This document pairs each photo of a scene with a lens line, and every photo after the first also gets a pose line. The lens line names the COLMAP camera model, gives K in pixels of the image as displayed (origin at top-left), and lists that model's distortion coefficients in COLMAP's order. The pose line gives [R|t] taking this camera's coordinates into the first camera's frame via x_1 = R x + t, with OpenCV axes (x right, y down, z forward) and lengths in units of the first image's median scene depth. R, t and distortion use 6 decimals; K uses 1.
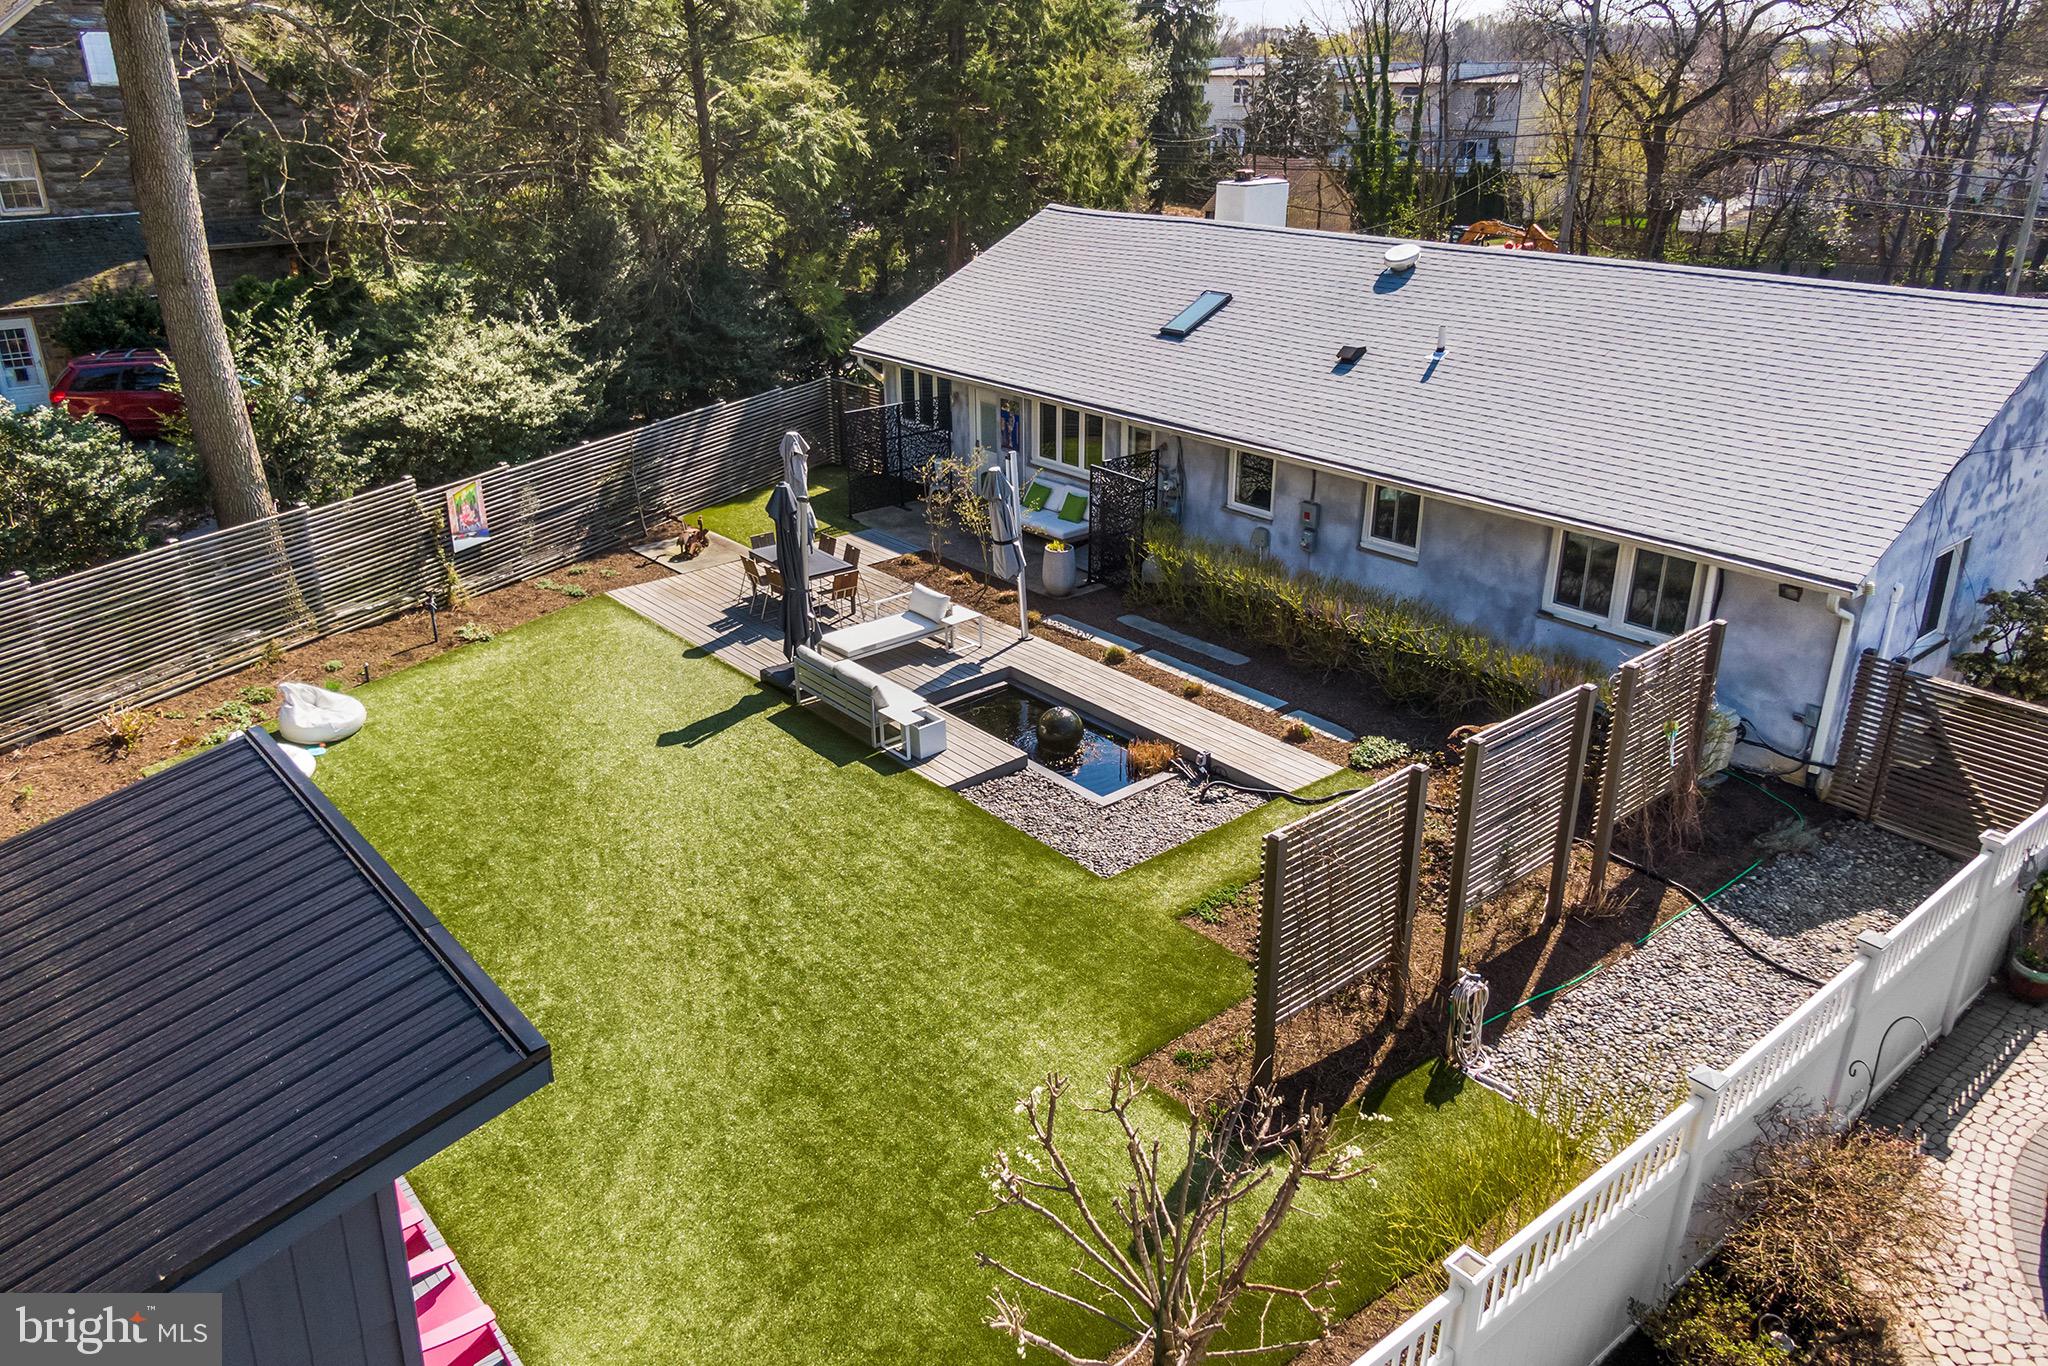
lens RADIAL K [[1444.6, 0, 1037.5], [0, 1444.6, 683.3], [0, 0, 1]] dist [0.064375, -0.122585]
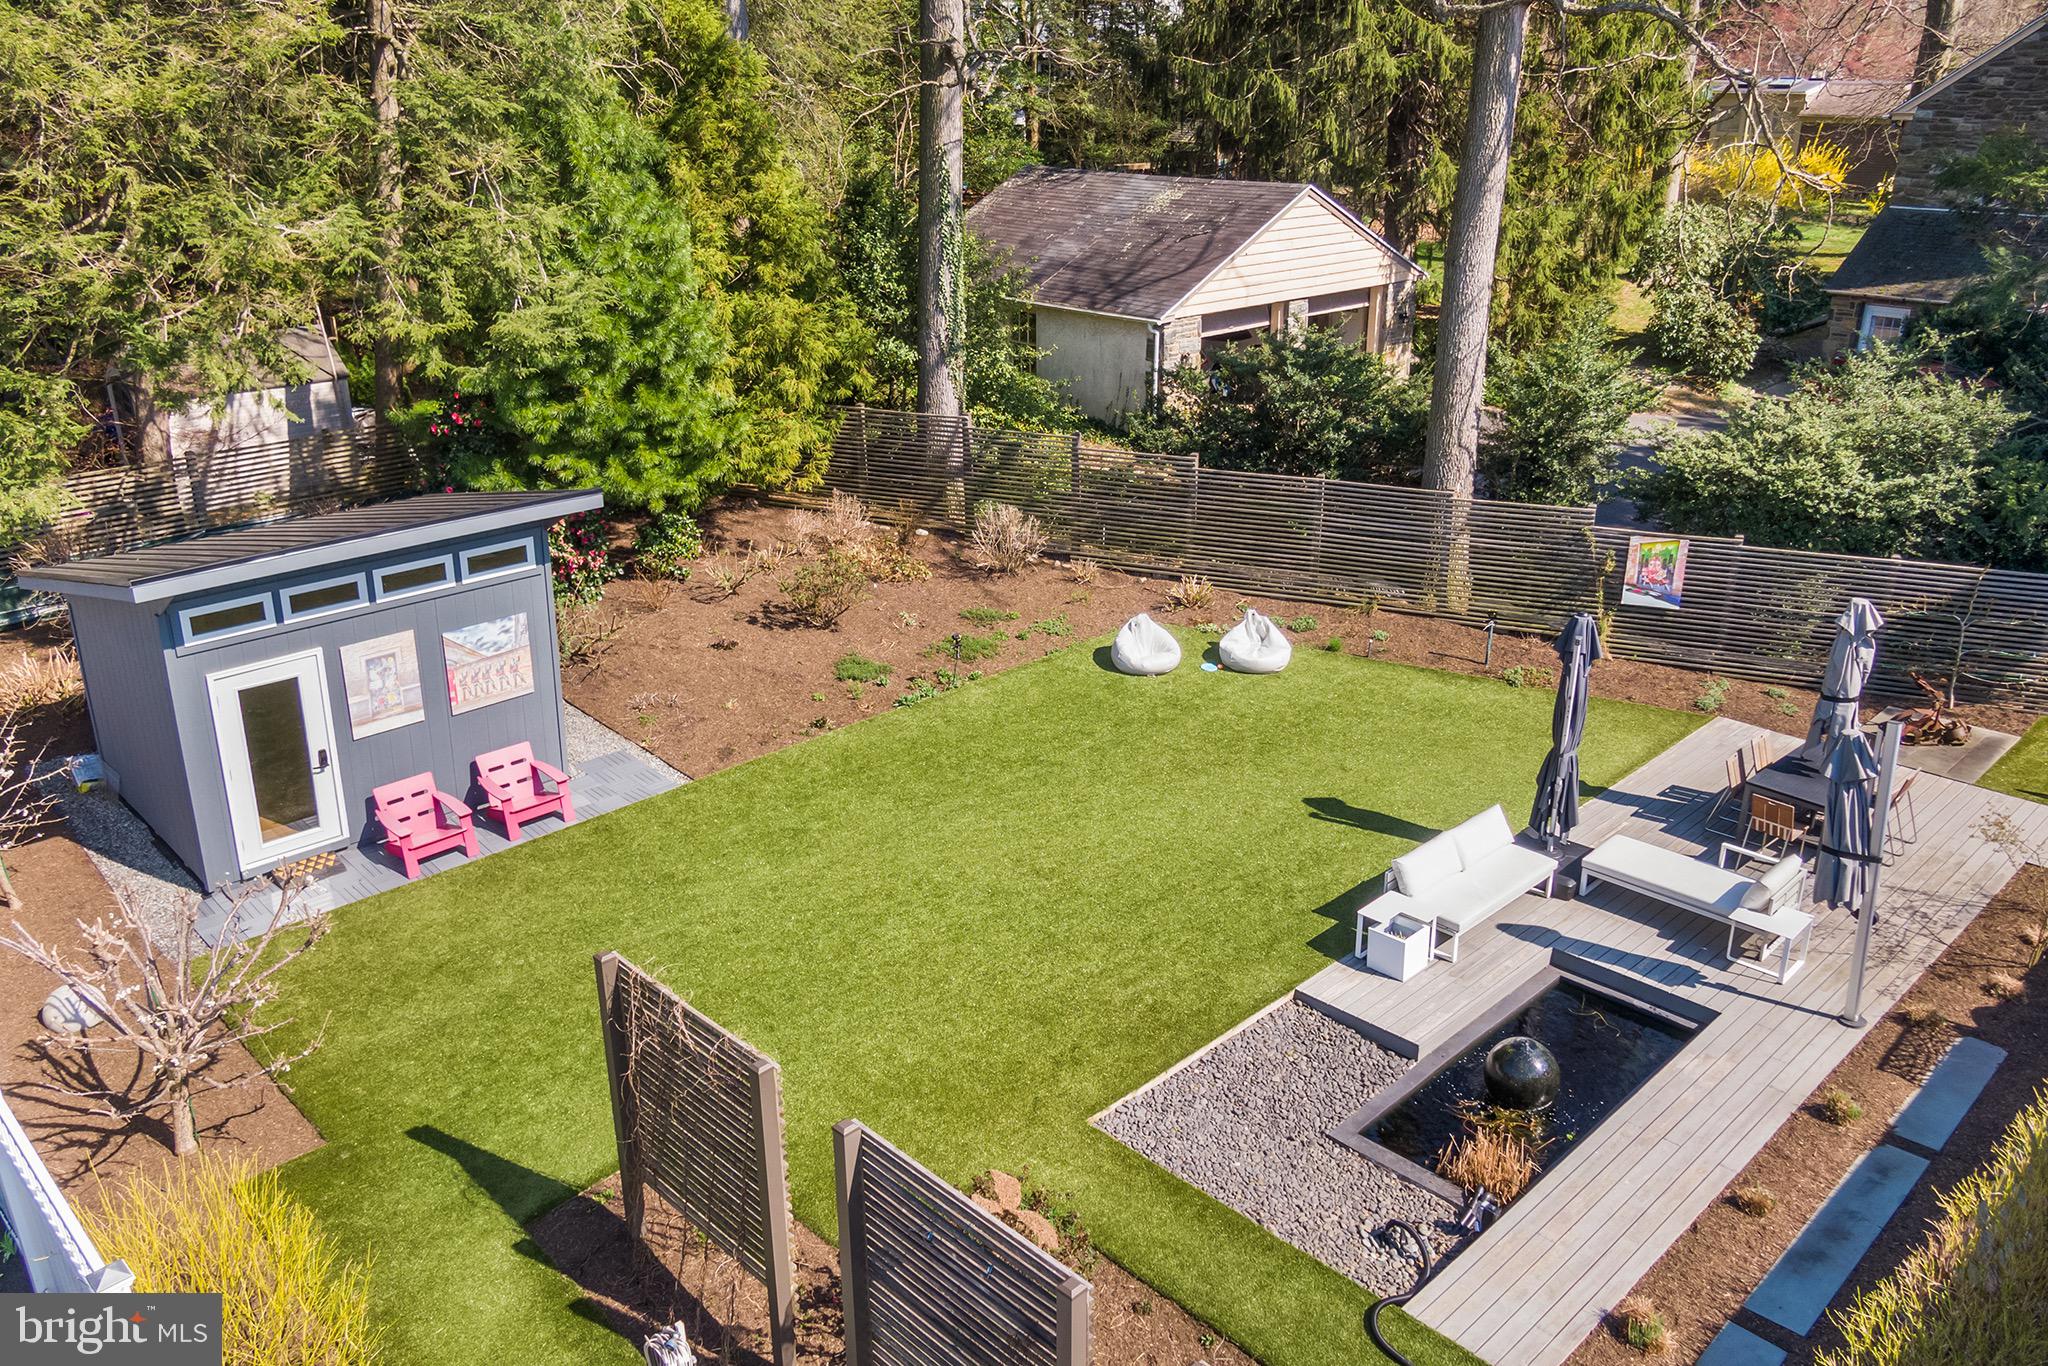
lens RADIAL K [[1601.1, 0, 1031.7], [0, 1601.1, 679.1], [0, 0, 1]] dist [0.001621, -0.002197]
pose [[0.071483, 0.371290, -0.925761, 0.554267], [-0.388350, 0.865258, 0.317037, -0.243764], [0.918735, 0.336857, 0.206042, 0.529254]]
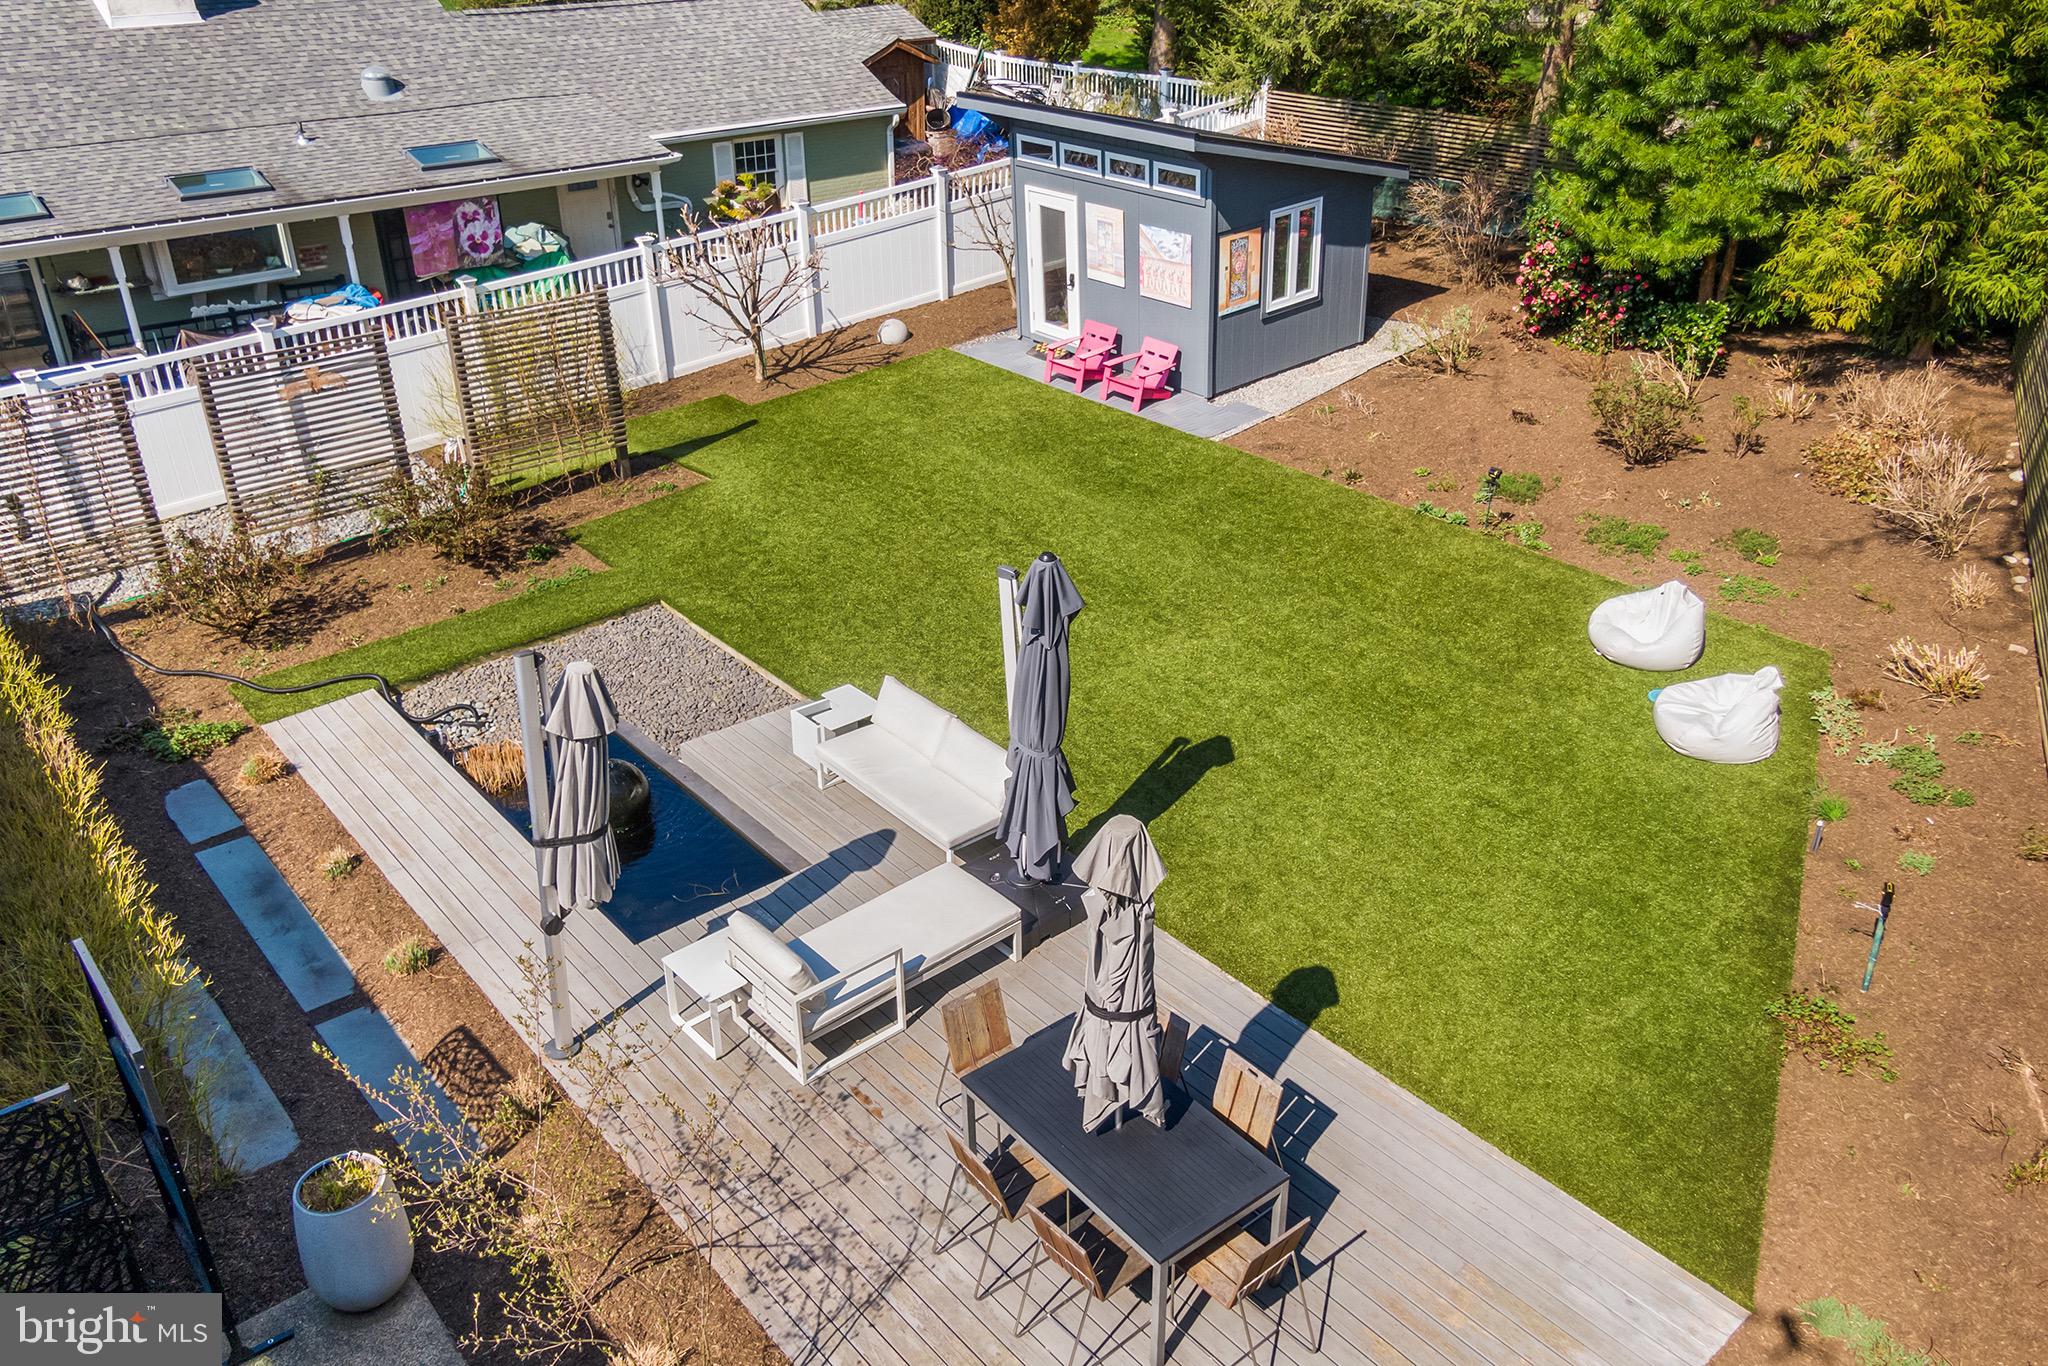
lens RADIAL K [[1601.1, 0, 1031.7], [0, 1601.1, 679.1], [0, 0, 1]] dist [0.001621, -0.002197]
pose [[-0.999823, 0.007775, 0.017117, -0.161863], [0.018146, 0.637279, 0.770420, -0.489019], [-0.004918, 0.770594, -0.637307, 1.277056]]
